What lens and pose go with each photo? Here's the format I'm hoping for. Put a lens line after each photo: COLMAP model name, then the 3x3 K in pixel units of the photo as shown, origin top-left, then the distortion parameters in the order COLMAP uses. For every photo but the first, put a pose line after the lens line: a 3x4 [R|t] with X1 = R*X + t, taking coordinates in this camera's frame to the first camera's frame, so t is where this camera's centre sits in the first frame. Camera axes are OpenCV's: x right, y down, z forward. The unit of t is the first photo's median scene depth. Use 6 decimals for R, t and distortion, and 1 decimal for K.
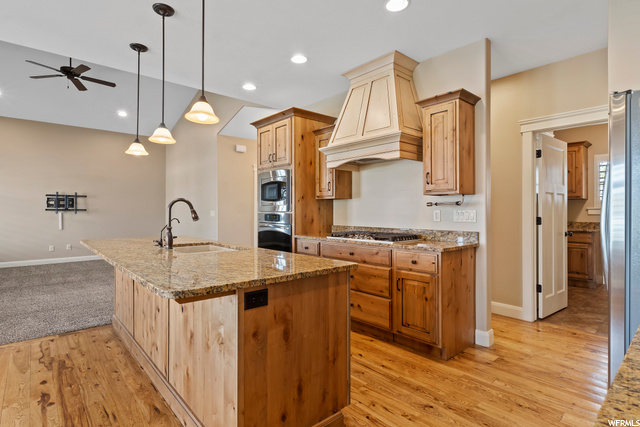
lens RADIAL K [[327.6, 0, 317.8], [0, 327.6, 209.0], [0, 0, 1]] dist [-0.000917, -0.000153]
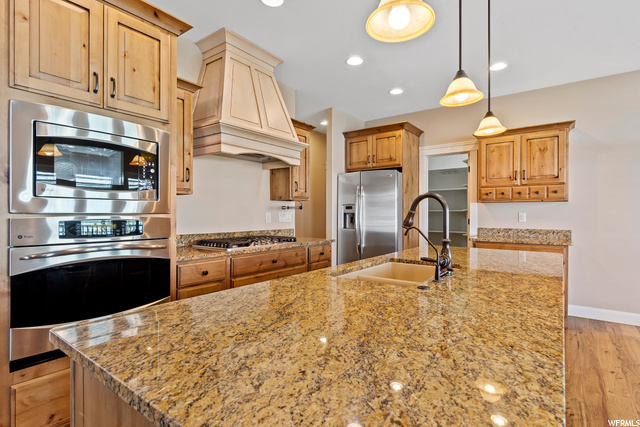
lens RADIAL K [[328.1, 0, 320.0], [0, 328.1, 213.5], [0, 0, 1]] dist [-0.000774, -0.000270]
pose [[-0.217084, 0.000616, 0.976153, -0.761319], [-0.008047, 0.999965, -0.002420, 0.007688], [-0.976120, -0.008380, -0.217071, 1.034409]]
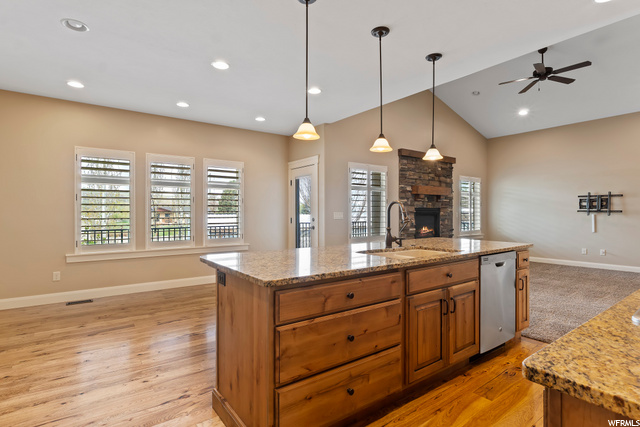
lens RADIAL K [[325.0, 0, 314.6], [0, 325.0, 214.3], [0, 0, 1]] dist [0.002217, 0.000473]
pose [[-0.085733, 0.005316, -0.996304, 0.478095], [0.006839, 0.999965, 0.004747, 0.002962], [0.996295, -0.006407, -0.085767, 0.643916]]
